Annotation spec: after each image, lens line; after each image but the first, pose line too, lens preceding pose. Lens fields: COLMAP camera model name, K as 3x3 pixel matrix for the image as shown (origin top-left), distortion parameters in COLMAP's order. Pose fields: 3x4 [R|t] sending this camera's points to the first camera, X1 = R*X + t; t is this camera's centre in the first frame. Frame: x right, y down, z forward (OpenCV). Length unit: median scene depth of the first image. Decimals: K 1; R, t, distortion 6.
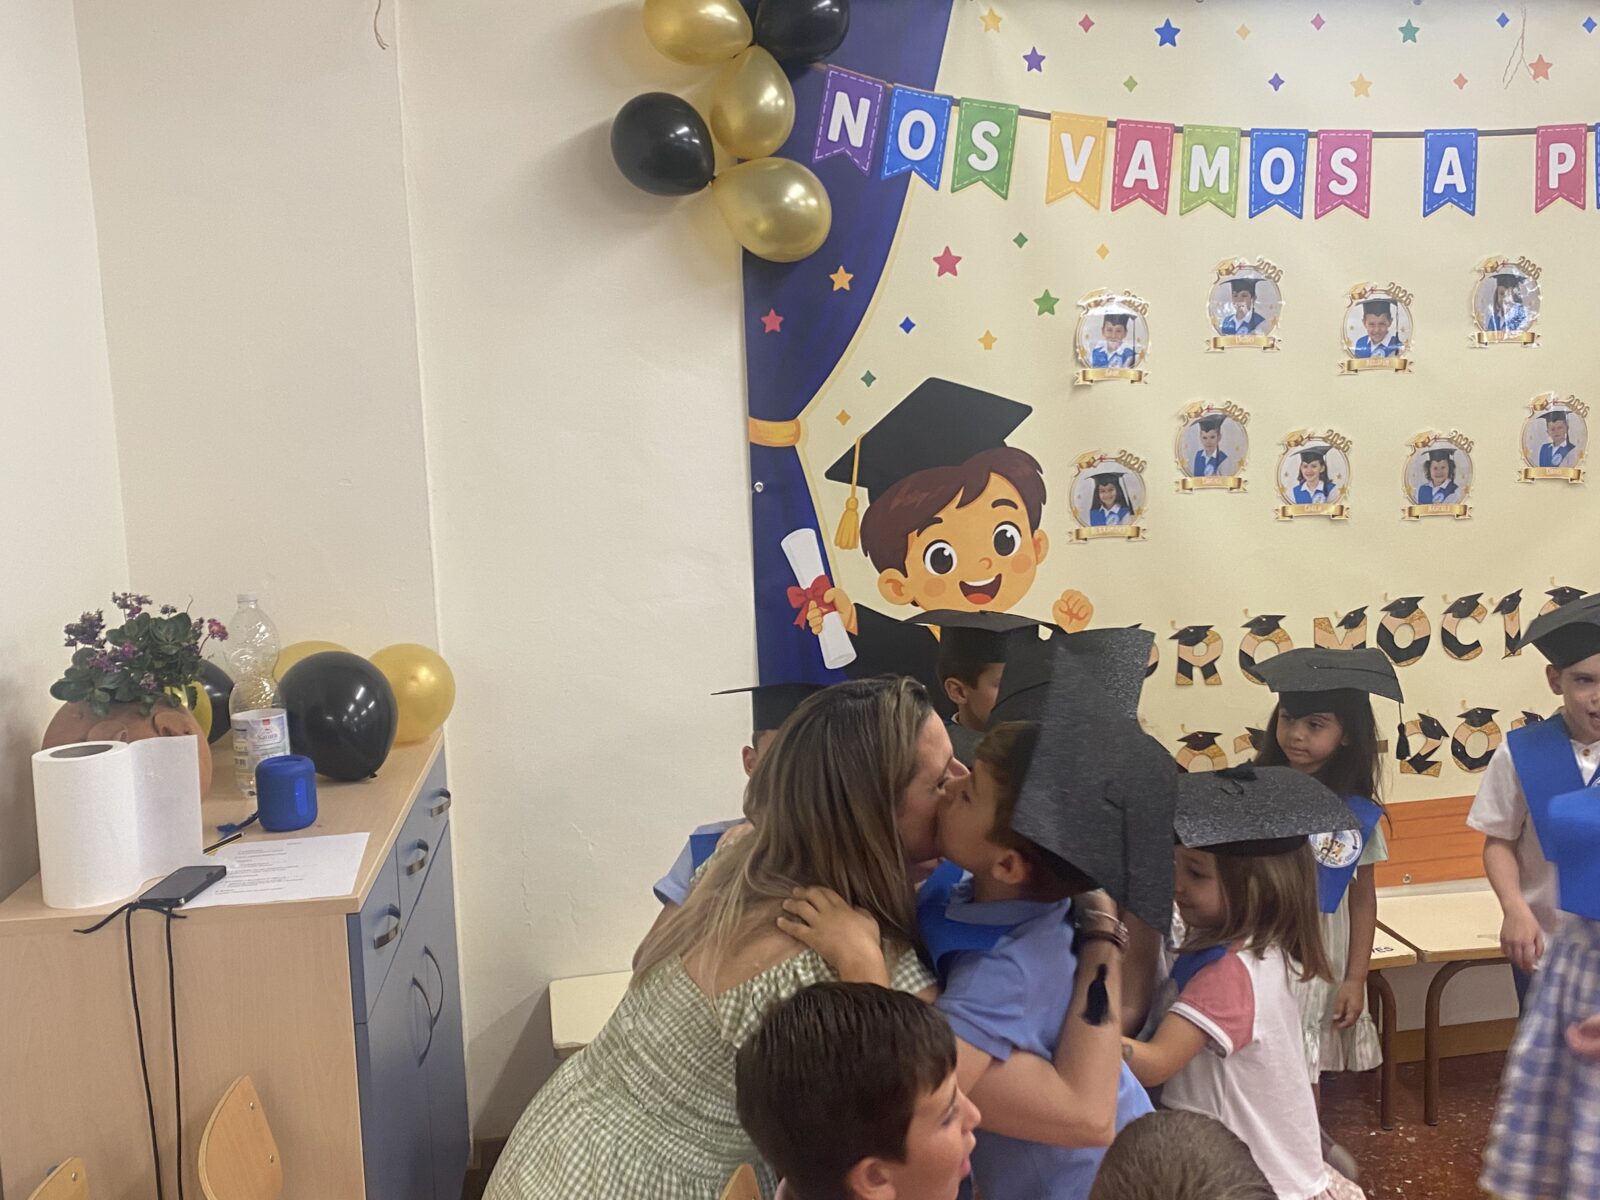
lens RADIAL K [[1555.1, 0, 796.7], [0, 1555.1, 605.3], [0, 0, 1]] dist [0.177029, -0.492170]
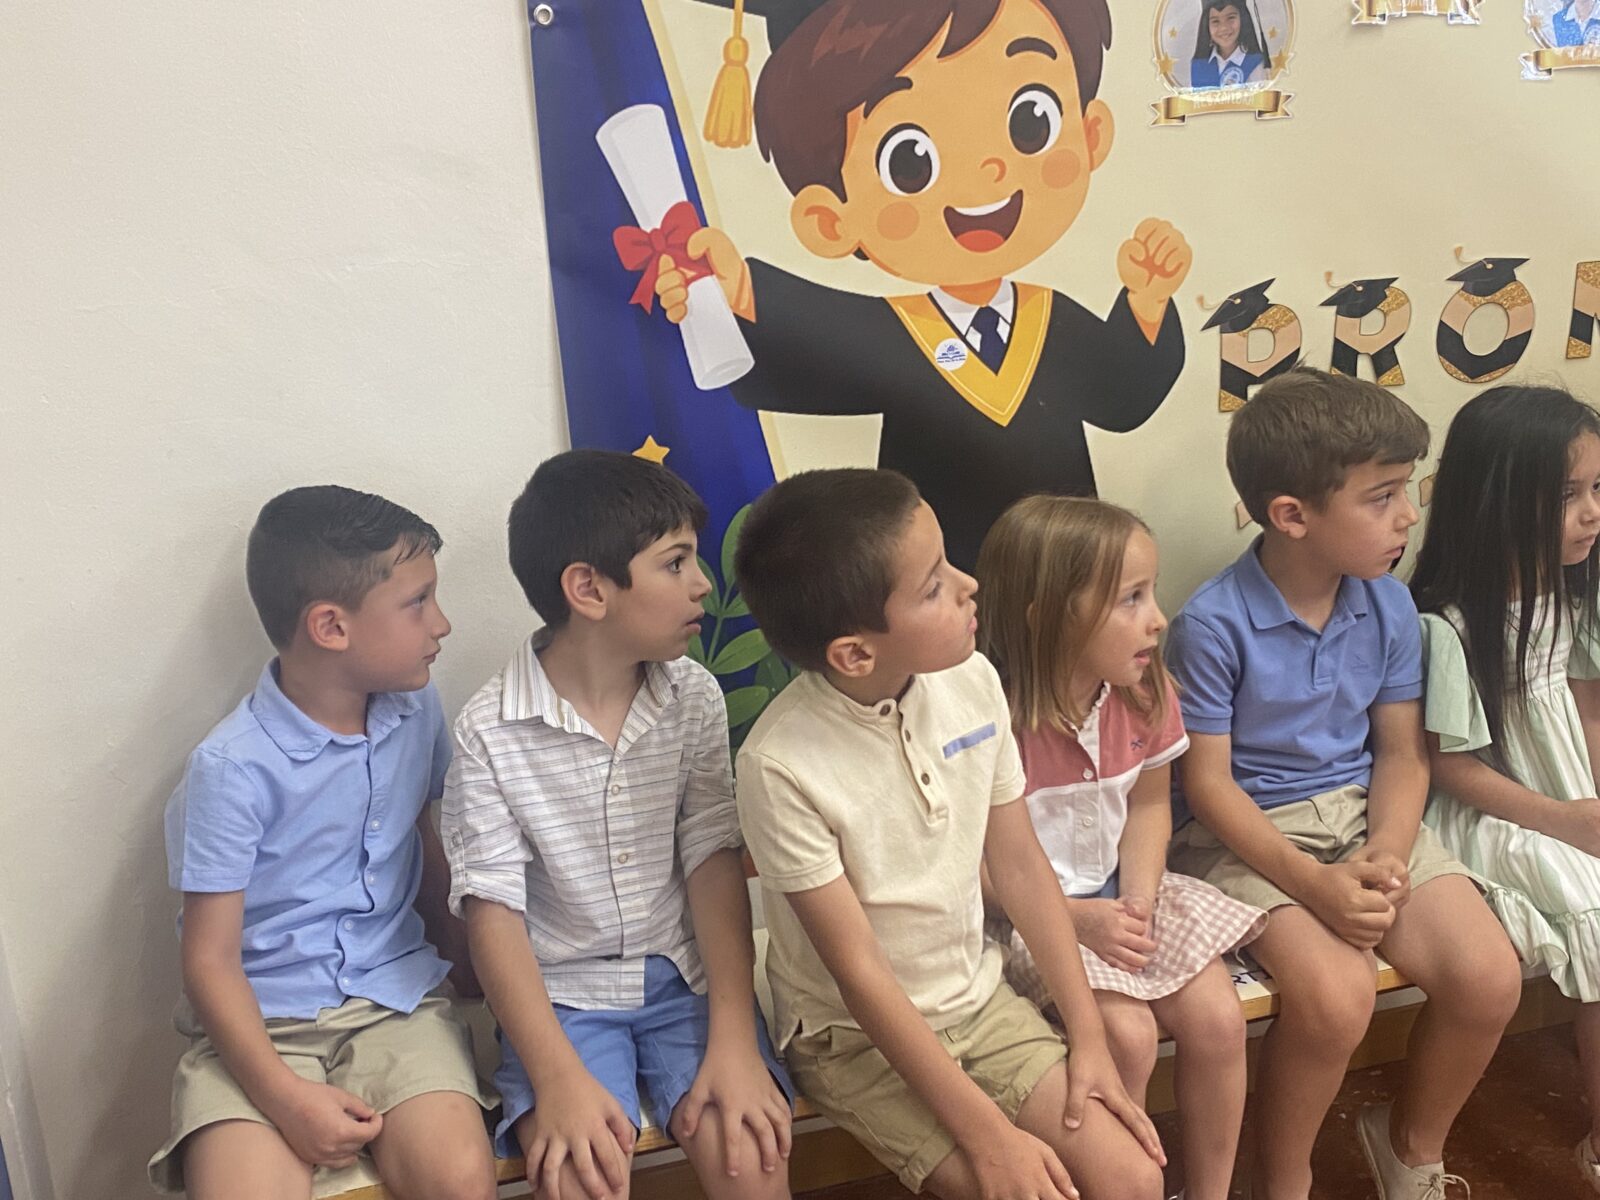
lens RADIAL K [[1792.4, 0, 805.6], [0, 1792.4, 591.6], [0, 0, 1]] dist [0.206971, -0.626971]
pose [[0.994054, -0.045966, 0.098715, -0.007421], [0.028596, 0.984916, 0.170654, 0.006197], [-0.105070, -0.166817, 0.980374, 0.397578]]
